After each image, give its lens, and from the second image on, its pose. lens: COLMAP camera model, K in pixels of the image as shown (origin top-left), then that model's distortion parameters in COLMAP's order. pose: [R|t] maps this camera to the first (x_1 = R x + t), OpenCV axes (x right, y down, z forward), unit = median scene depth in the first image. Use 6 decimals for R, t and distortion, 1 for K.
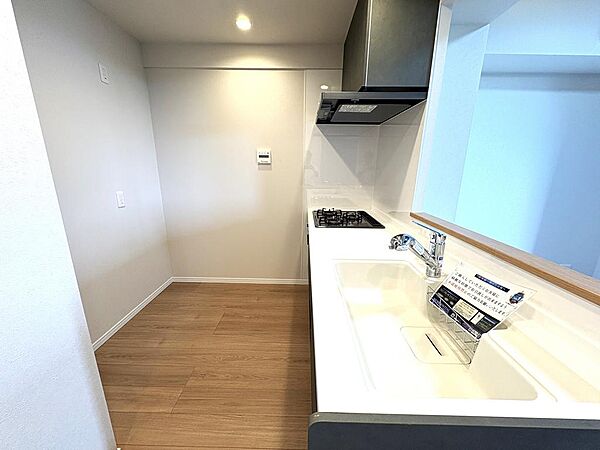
lens RADIAL K [[238.9, 0, 300.6], [0, 238.9, 225.8], [0, 0, 1]] dist [-0.001170, -0.000528]
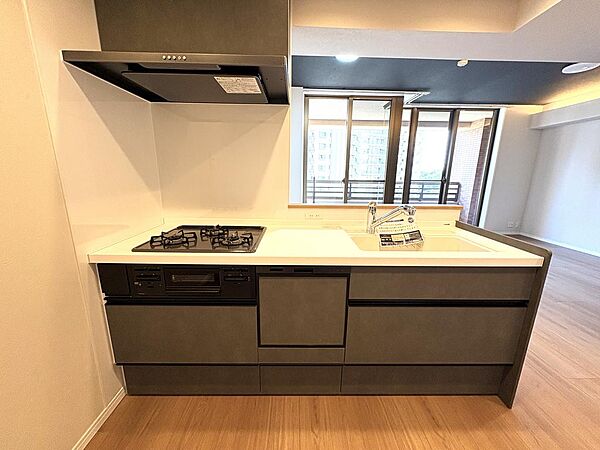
lens RADIAL K [[238.9, 0, 300.1], [0, 238.9, 227.0], [0, 0, 1]] dist [-0.001170, -0.000528]
pose [[-0.027917, -0.229839, 0.972828, -1.154691], [0.237347, 0.943852, 0.229804, -0.366014], [-0.971024, 0.237314, 0.028202, 1.682153]]
